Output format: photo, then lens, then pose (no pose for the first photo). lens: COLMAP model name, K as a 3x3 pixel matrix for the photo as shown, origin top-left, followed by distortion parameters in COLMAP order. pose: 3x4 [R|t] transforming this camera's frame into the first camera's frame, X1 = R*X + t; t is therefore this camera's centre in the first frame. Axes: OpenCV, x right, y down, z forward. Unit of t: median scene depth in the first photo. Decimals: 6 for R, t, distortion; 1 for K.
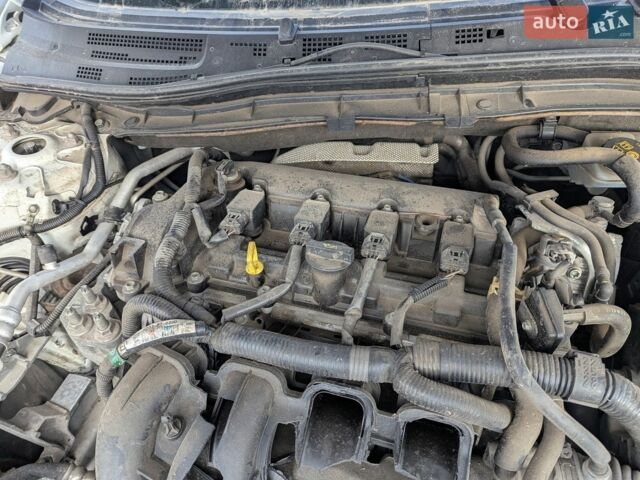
lens RADIAL K [[456.6, 0, 317.9], [0, 456.6, 241.6], [0, 0, 1]] dist [0.032783, -0.041645]
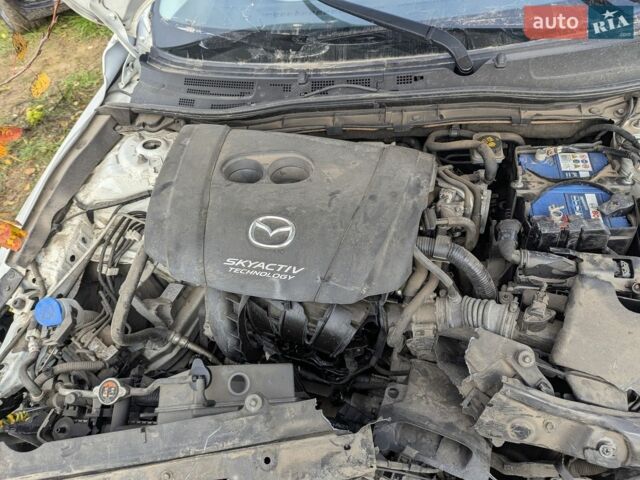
lens RADIAL K [[456.6, 0, 321.4], [0, 456.6, 239.0], [0, 0, 1]] dist [0.032783, -0.041645]
pose [[0.998941, 0.001796, -0.045982, 0.079401], [-0.003663, 0.999171, -0.040536, 0.209936], [0.045871, 0.040661, 0.998119, -0.661396]]
